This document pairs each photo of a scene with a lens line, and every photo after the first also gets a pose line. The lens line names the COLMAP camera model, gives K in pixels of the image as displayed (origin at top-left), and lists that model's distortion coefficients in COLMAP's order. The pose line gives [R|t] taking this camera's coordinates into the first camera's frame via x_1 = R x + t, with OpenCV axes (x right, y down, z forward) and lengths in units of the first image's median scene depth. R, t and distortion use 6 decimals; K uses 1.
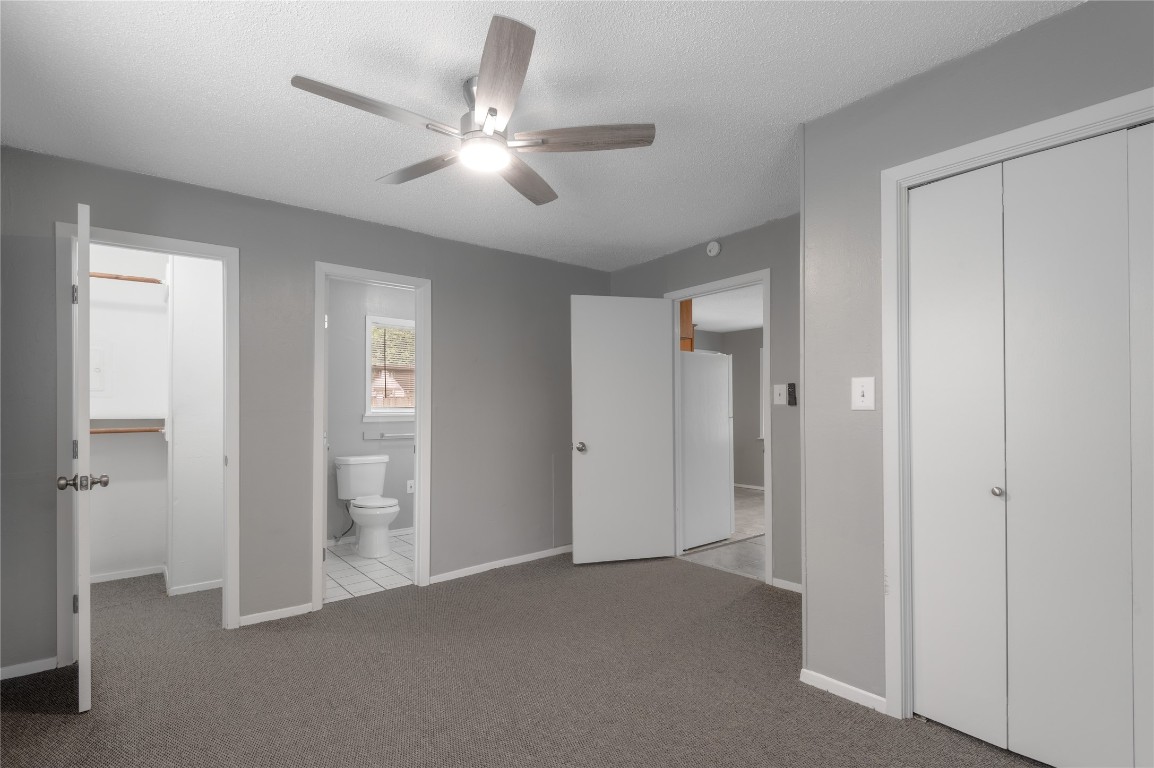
lens RADIAL K [[536.3, 0, 589.1], [0, 536.3, 407.4], [0, 0, 1]] dist [-0.000291, -0.000108]
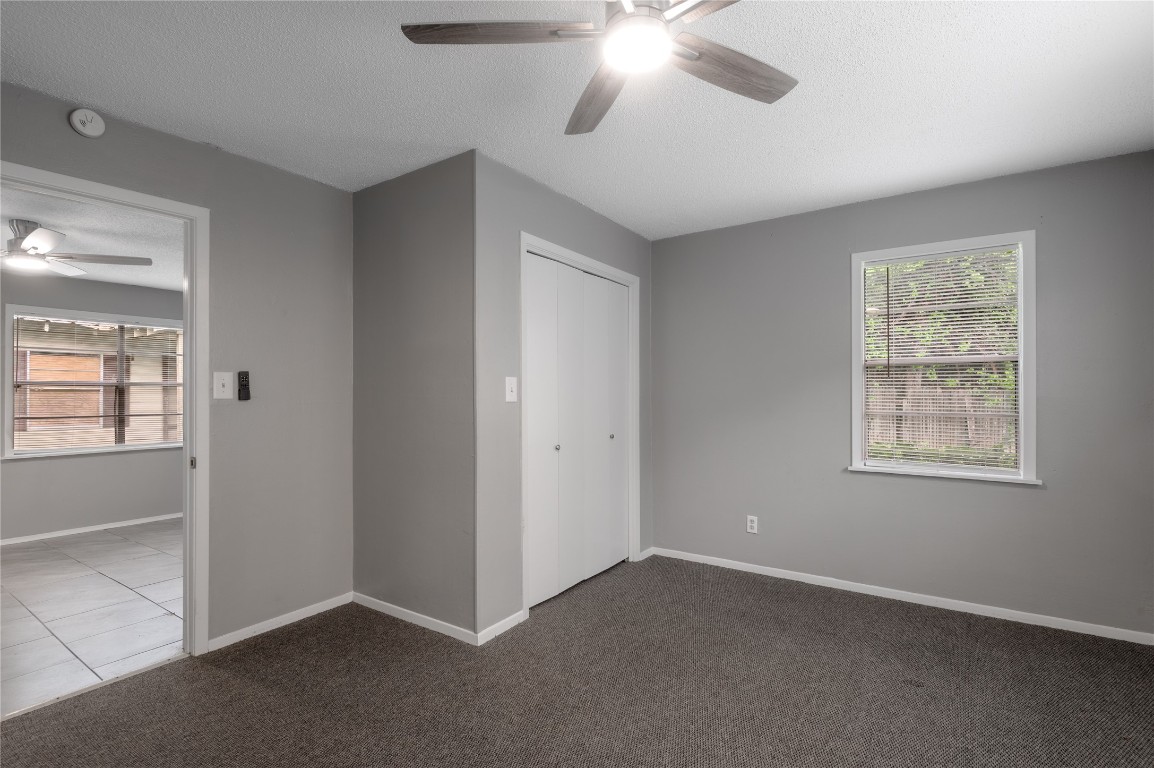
lens RADIAL K [[526.5, 0, 577.3], [0, 526.5, 390.7], [0, 0, 1]] dist [0.002109, 0.000123]
pose [[-0.259995, 0.020307, 0.965396, -0.479732], [0.009707, 0.999783, -0.018416, 0.001490], [-0.965561, 0.004583, -0.260136, 0.718997]]
